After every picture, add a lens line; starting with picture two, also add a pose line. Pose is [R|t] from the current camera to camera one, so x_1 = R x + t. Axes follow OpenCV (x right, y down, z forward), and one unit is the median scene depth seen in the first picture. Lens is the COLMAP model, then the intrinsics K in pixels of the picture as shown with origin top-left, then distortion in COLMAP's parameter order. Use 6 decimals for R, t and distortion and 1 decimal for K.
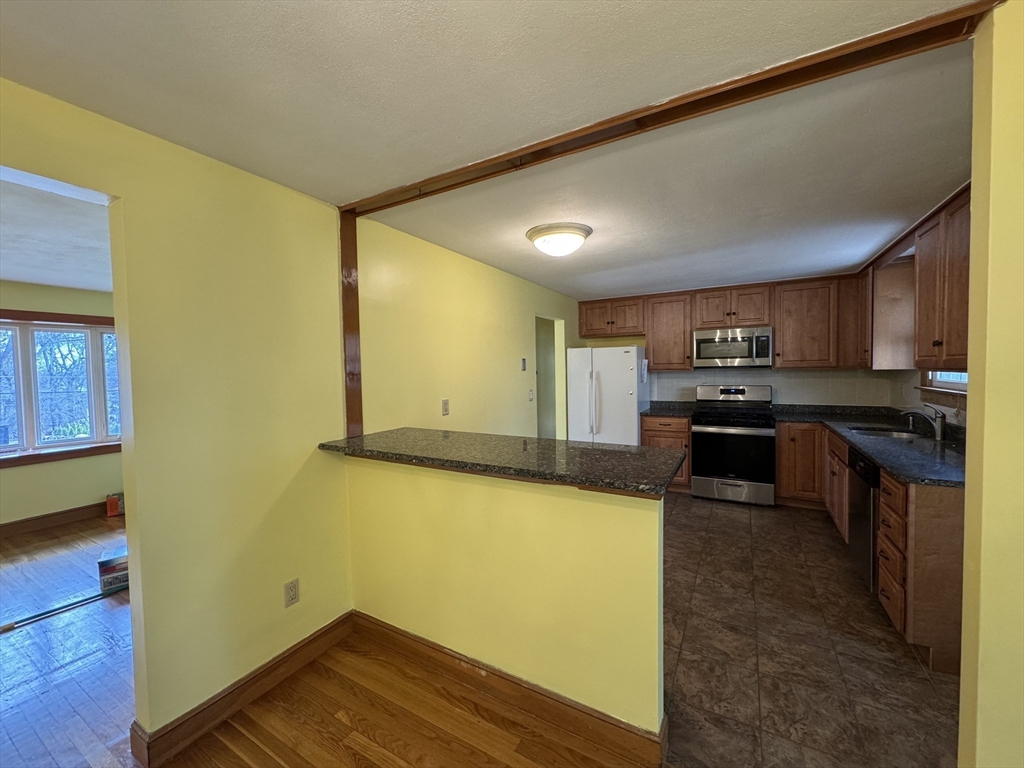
lens RADIAL K [[406.3, 0, 509.1], [0, 406.3, 385.5], [0, 0, 1]] dist [-0.005310, 0.000864]
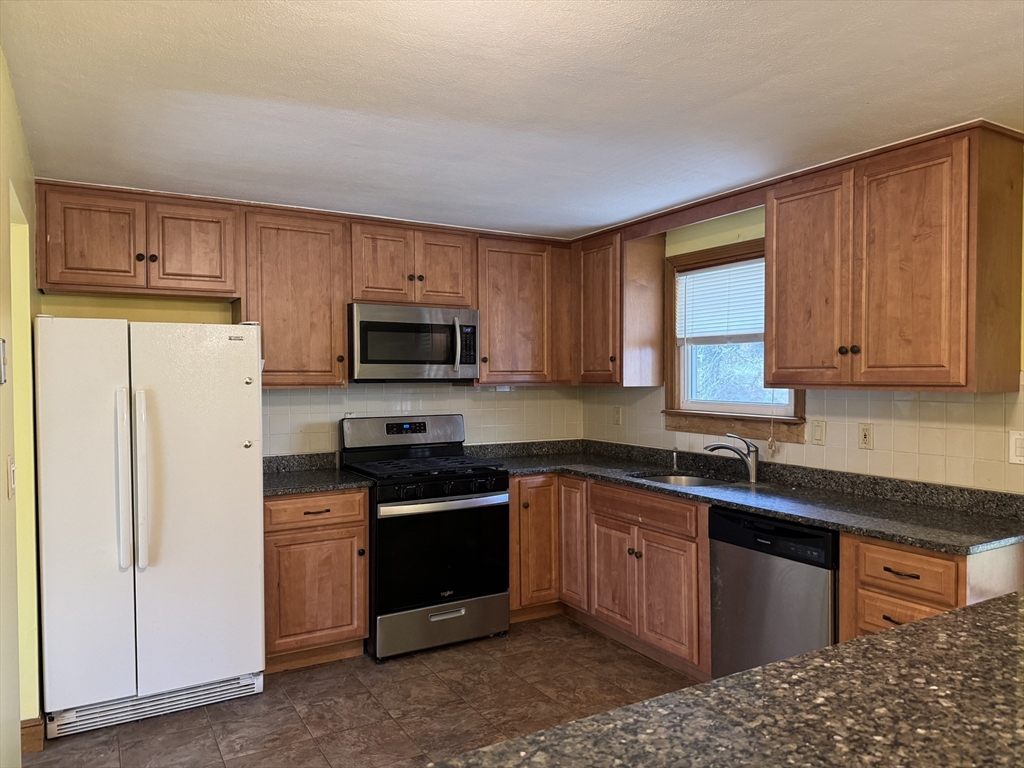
lens RADIAL K [[713.9, 0, 512.1], [0, 713.9, 389.0], [0, 0, 1]] dist [0.067514, -0.094218]
pose [[0.497082, 0.001193, 0.867703, -0.188972], [0.029274, 0.999407, -0.018144, -0.015893], [-0.867209, 0.034420, 0.496753, 0.470588]]
